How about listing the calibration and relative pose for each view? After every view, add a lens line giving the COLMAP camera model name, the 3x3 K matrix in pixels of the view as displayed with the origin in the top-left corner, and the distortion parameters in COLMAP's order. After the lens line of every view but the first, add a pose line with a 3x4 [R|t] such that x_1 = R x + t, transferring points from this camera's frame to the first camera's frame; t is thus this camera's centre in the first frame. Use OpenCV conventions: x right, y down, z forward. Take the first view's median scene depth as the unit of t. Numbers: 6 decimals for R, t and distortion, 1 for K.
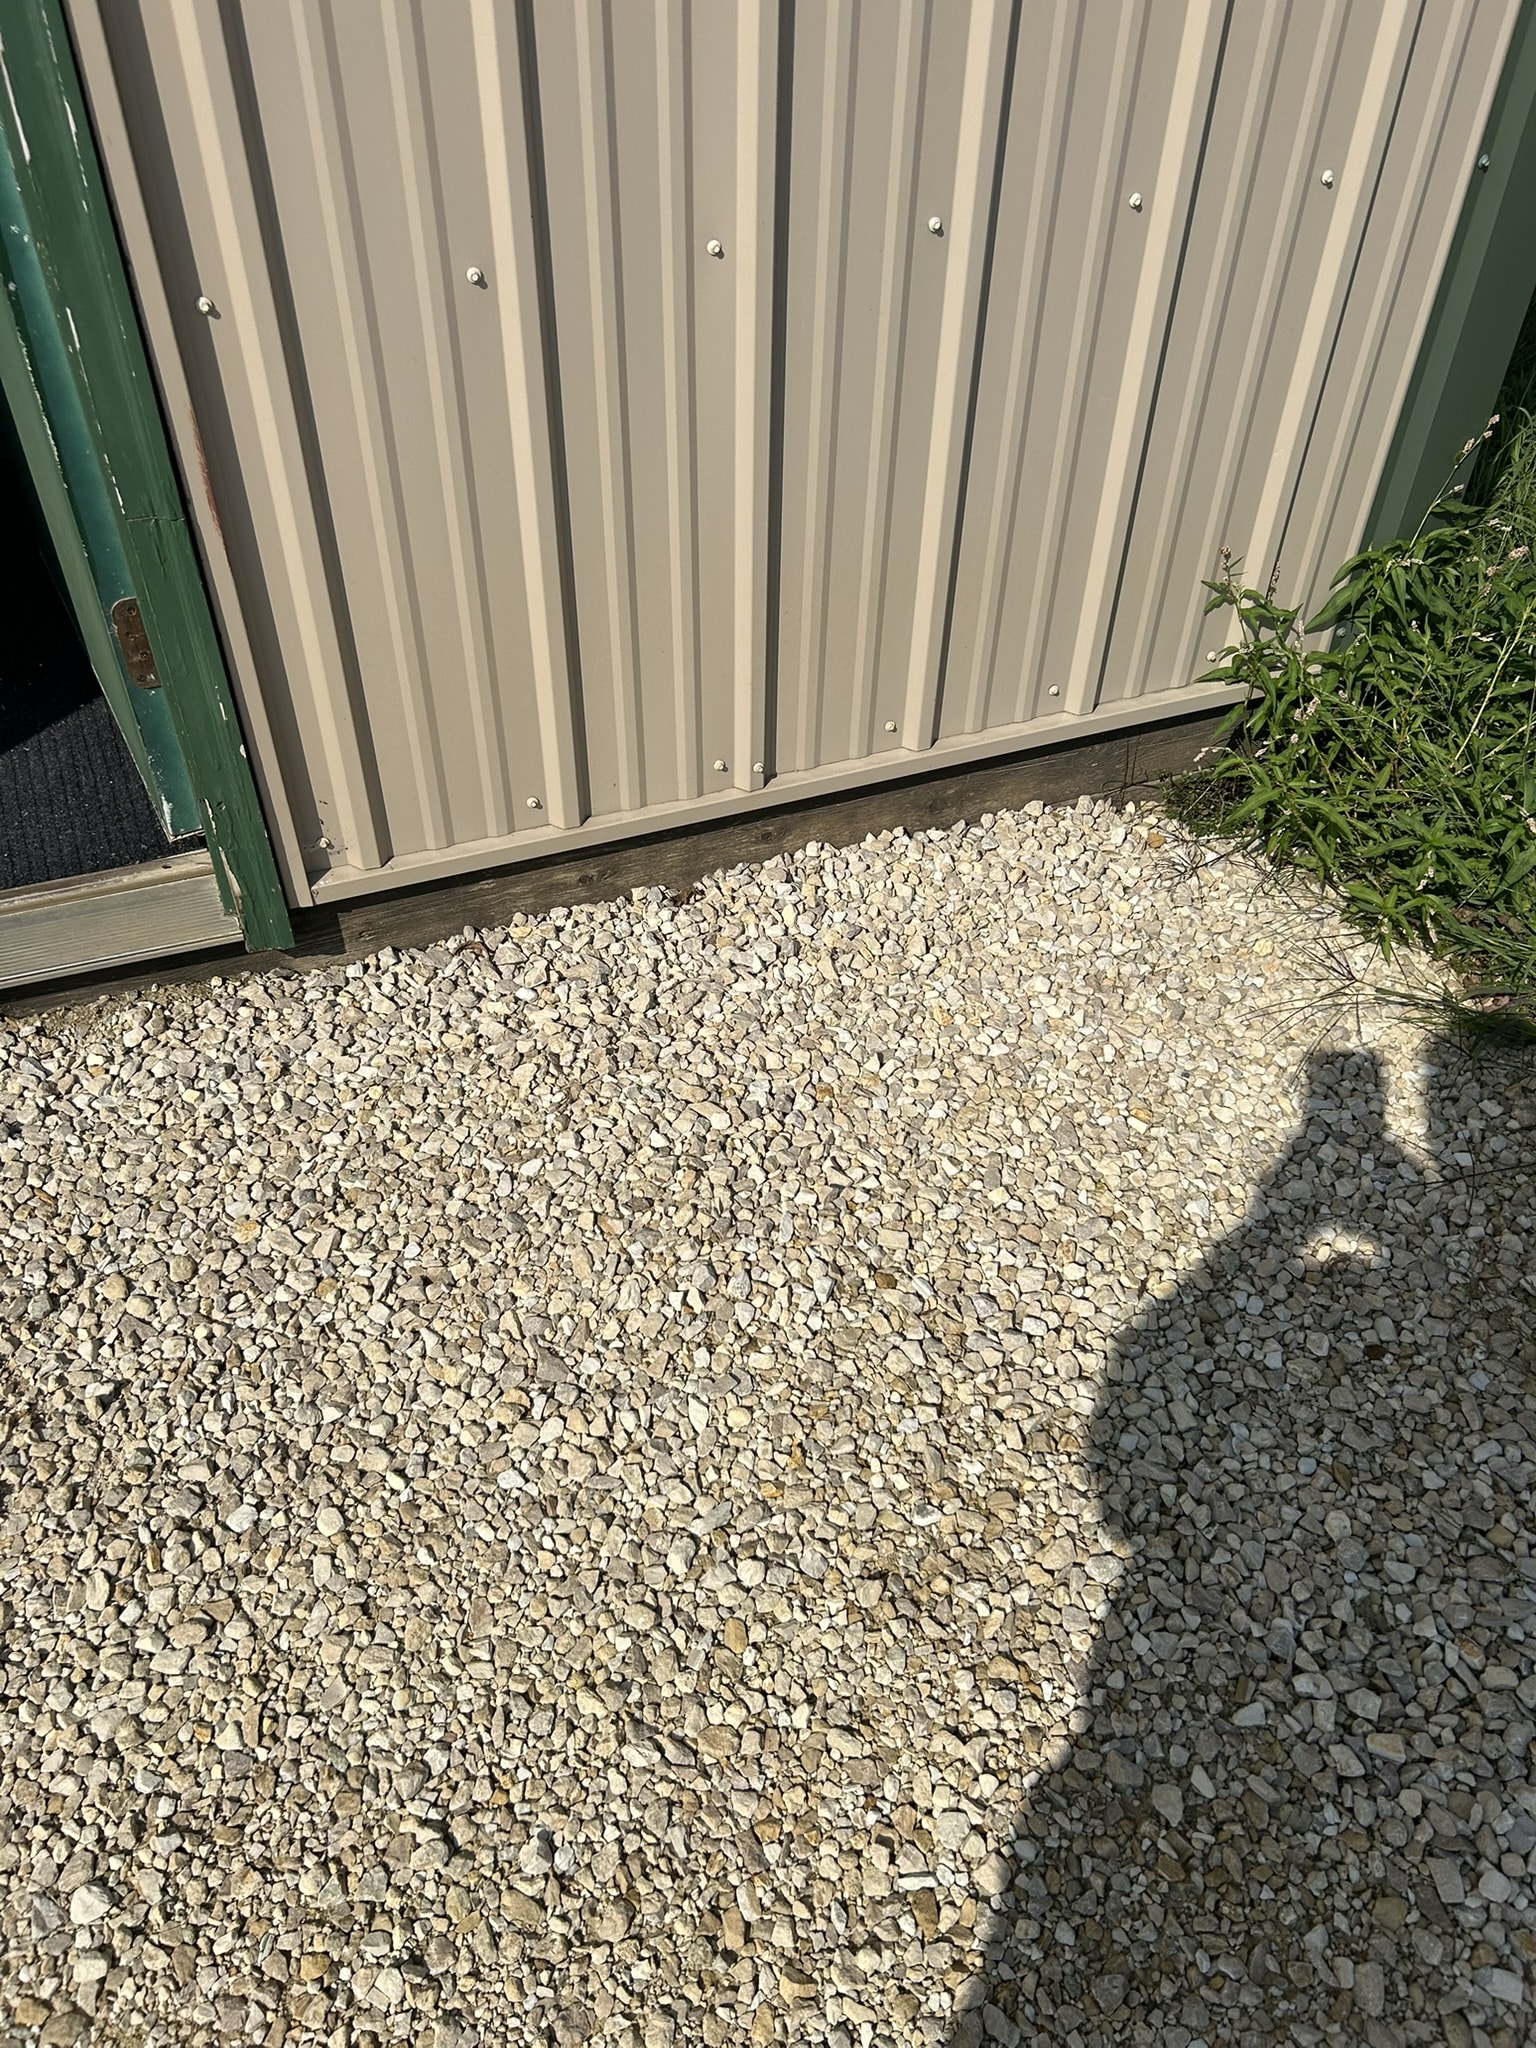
lens RADIAL K [[1520.3, 0, 760.4], [0, 1520.3, 990.3], [0, 0, 1]] dist [0.032756, -0.029060]
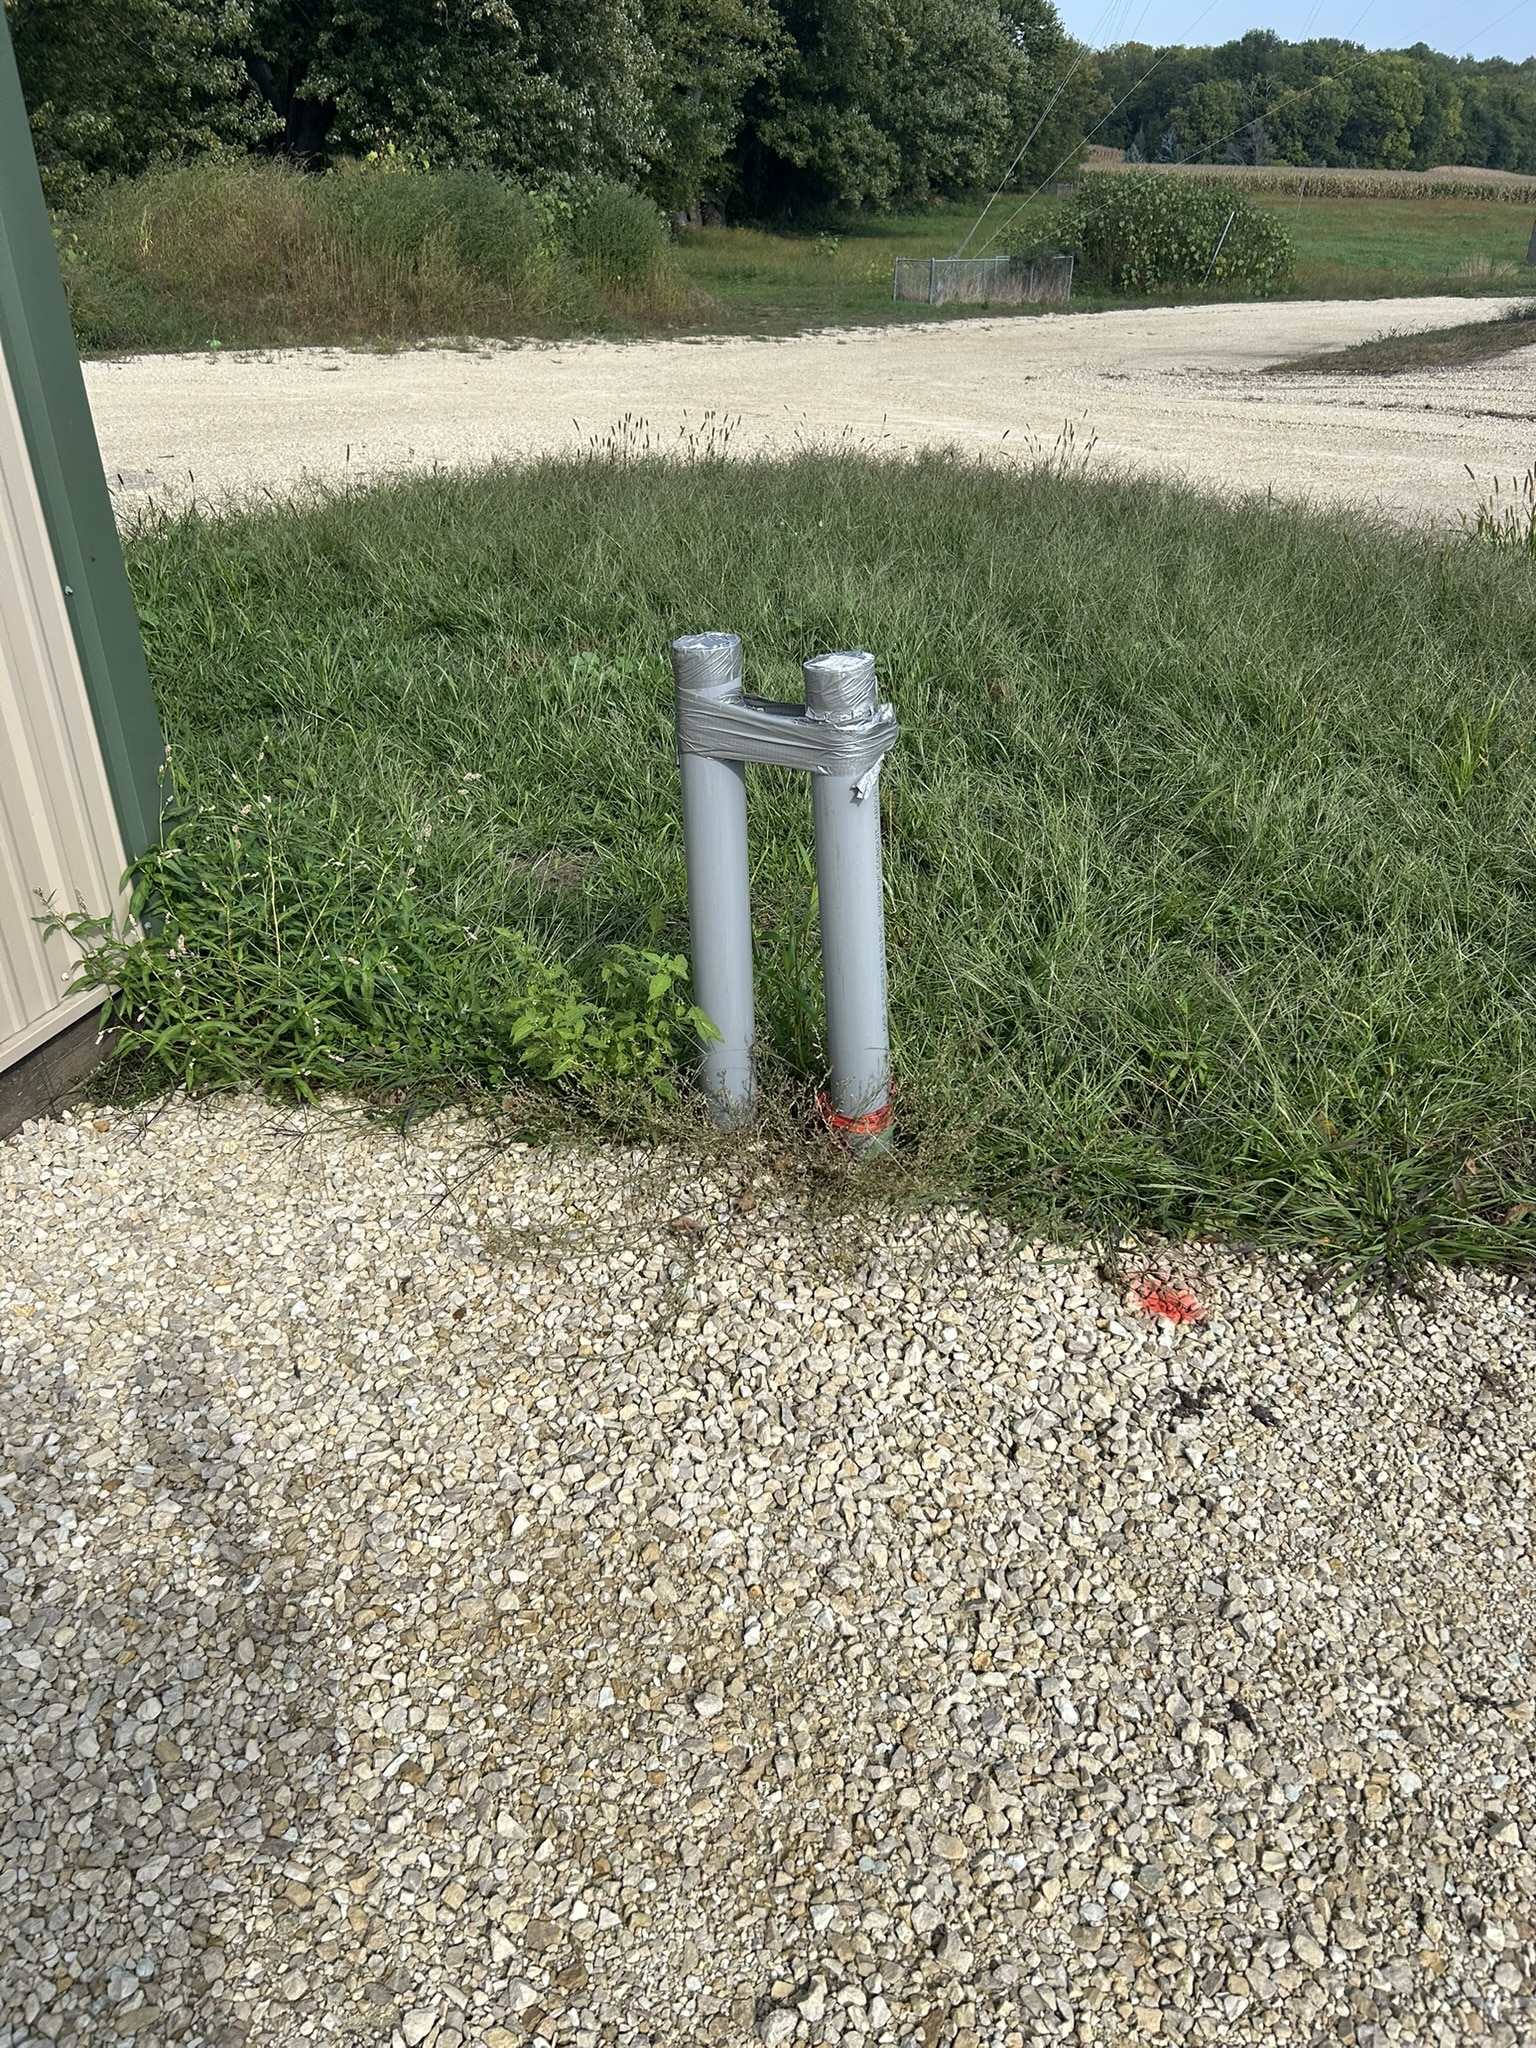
lens RADIAL K [[1520.3, 0, 760.4], [0, 1520.3, 990.3], [0, 0, 1]] dist [0.032756, -0.029060]
pose [[0.635879, -0.399142, 0.660563, -0.226993], [0.544031, 0.838897, -0.016802, 0.159449], [-0.547438, 0.370051, 0.750582, -0.309037]]
